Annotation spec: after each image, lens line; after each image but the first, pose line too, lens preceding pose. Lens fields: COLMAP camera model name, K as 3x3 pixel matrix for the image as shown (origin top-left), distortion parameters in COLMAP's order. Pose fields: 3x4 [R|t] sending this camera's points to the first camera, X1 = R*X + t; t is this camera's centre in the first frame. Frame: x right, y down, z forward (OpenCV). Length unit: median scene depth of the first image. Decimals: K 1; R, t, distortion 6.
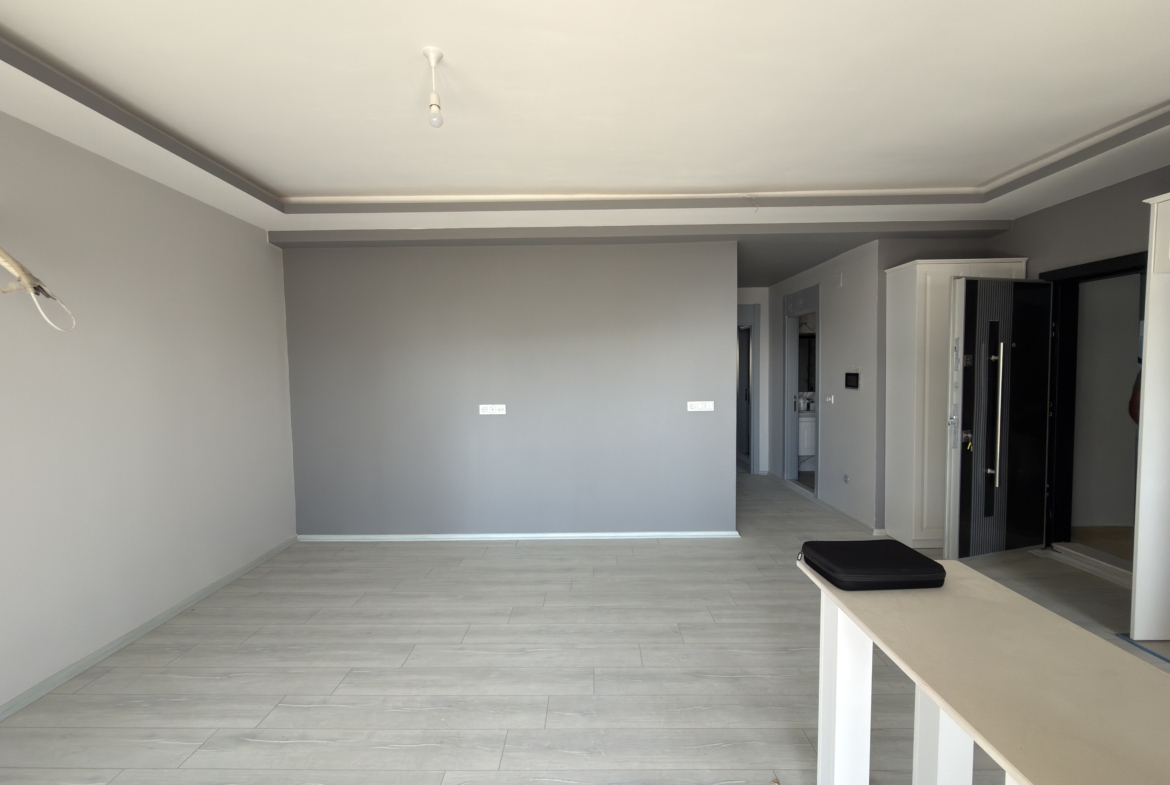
lens RADIAL K [[463.2, 0, 587.6], [0, 463.2, 391.9], [0, 0, 1]] dist [-0.001273, 0.000189]
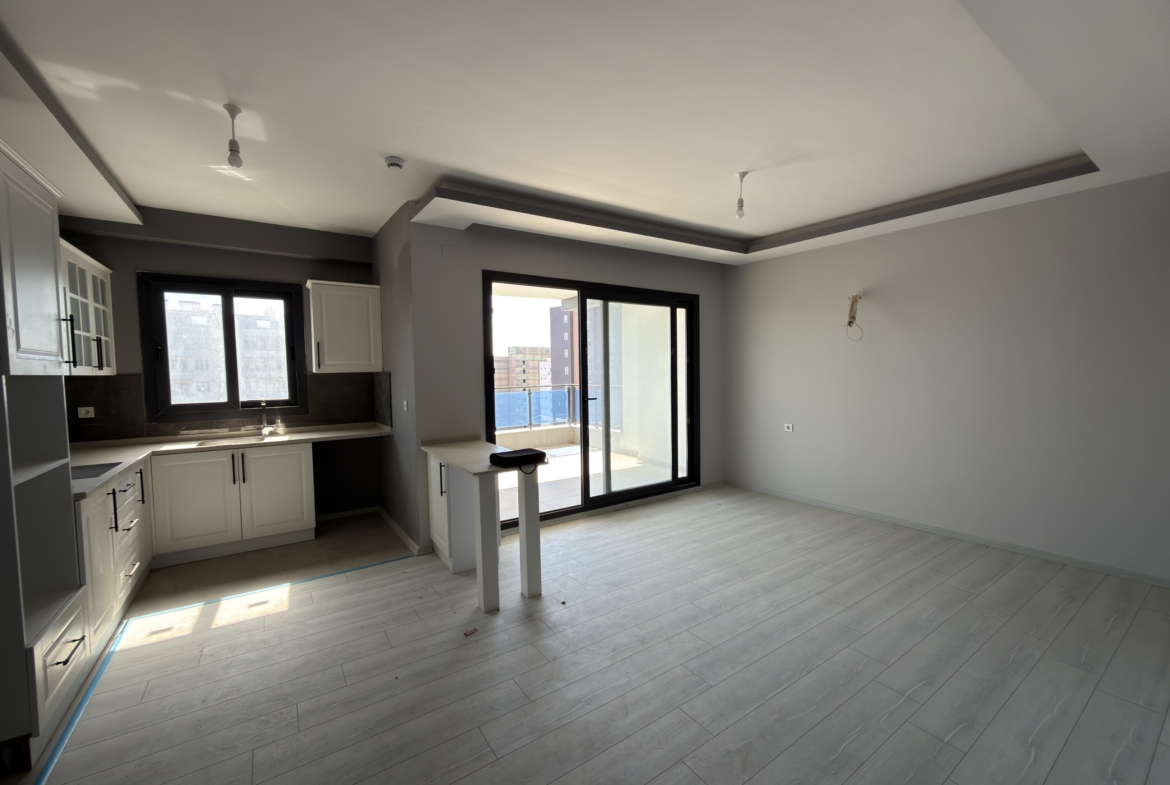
lens RADIAL K [[462.1, 0, 585.9], [0, 462.1, 393.2], [0, 0, 1]] dist [0.000044, 0.000133]
pose [[-0.822262, 0.054121, -0.566529, 0.698618], [-0.001564, 0.995249, 0.097347, -0.063256], [0.569106, 0.080931, -0.818272, 1.312497]]
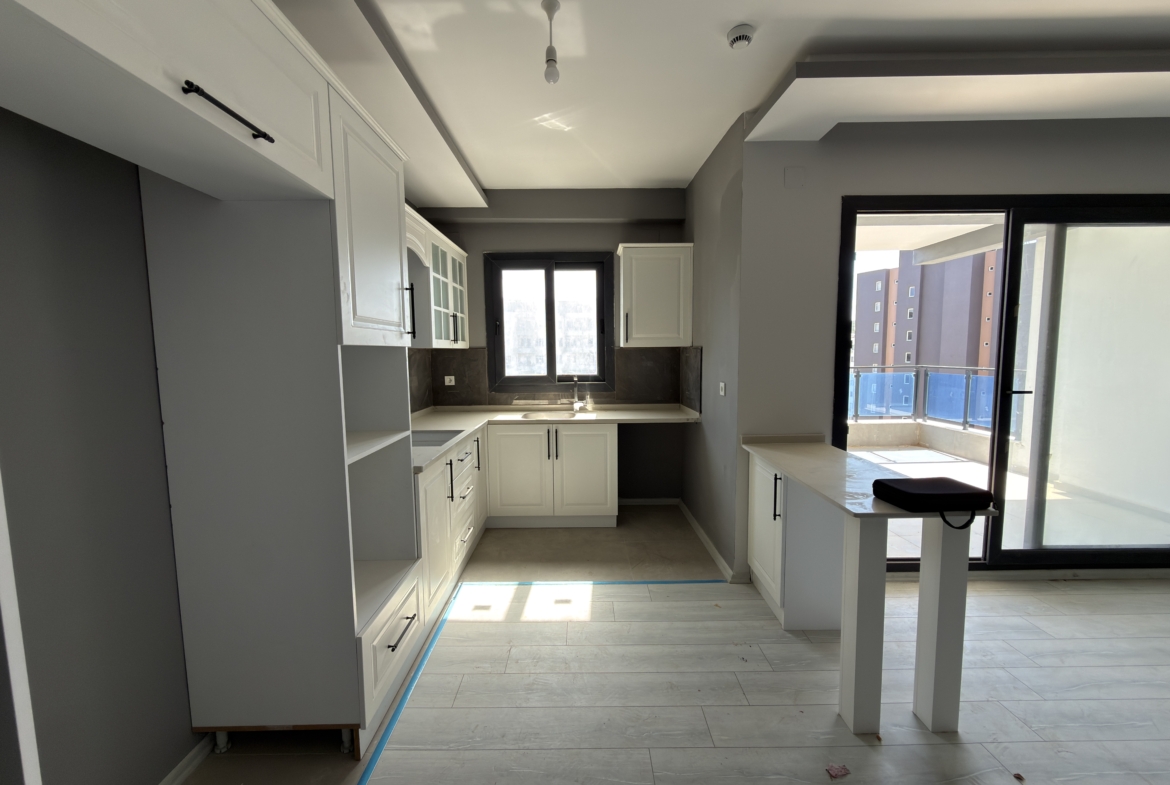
lens RADIAL K [[463.2, 0, 587.6], [0, 463.2, 391.9], [0, 0, 1]] dist [-0.001273, 0.000189]
pose [[-0.999634, 0.024285, -0.011894, 0.692212], [0.022425, 0.990283, 0.137247, -0.042503], [0.015111, 0.136930, -0.990465, 0.983381]]
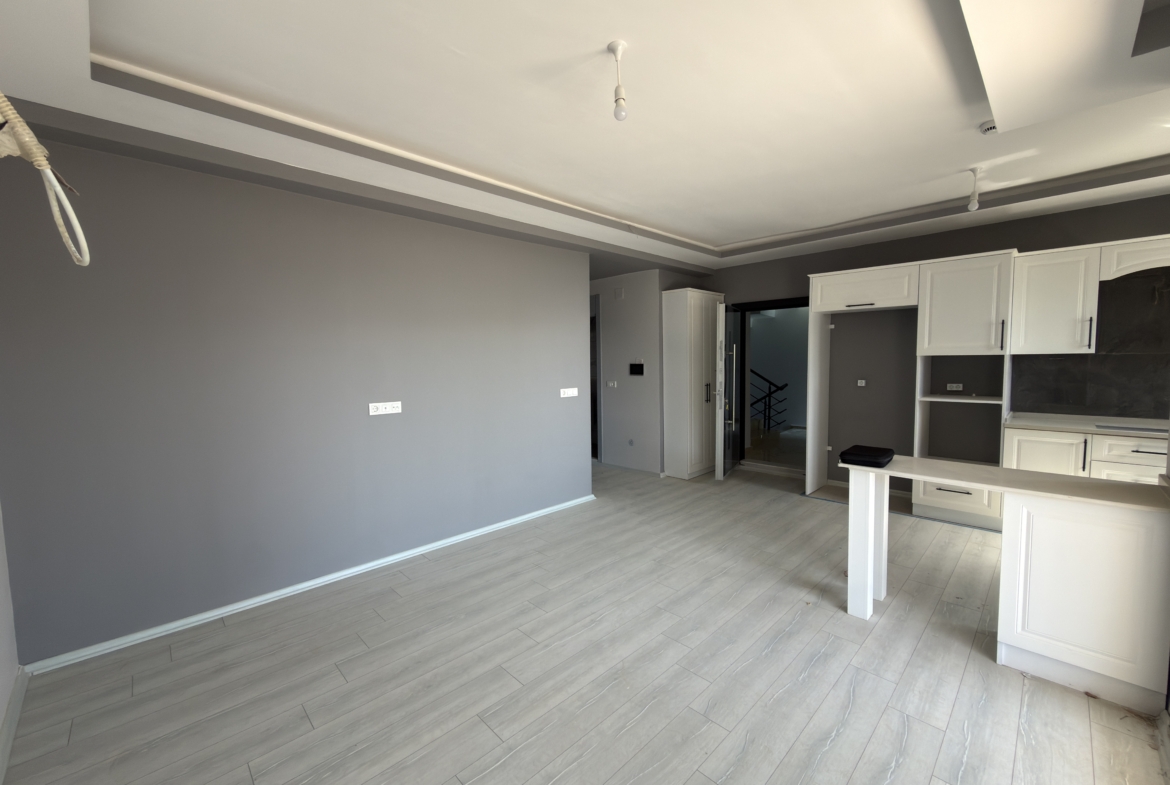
lens RADIAL K [[462.1, 0, 585.9], [0, 462.1, 393.2], [0, 0, 1]] dist [0.000044, 0.000133]
pose [[0.708151, -0.047691, 0.704448, -0.708510], [0.039898, 0.998825, 0.027513, 0.003145], [-0.704932, 0.008623, 0.709222, 0.205229]]
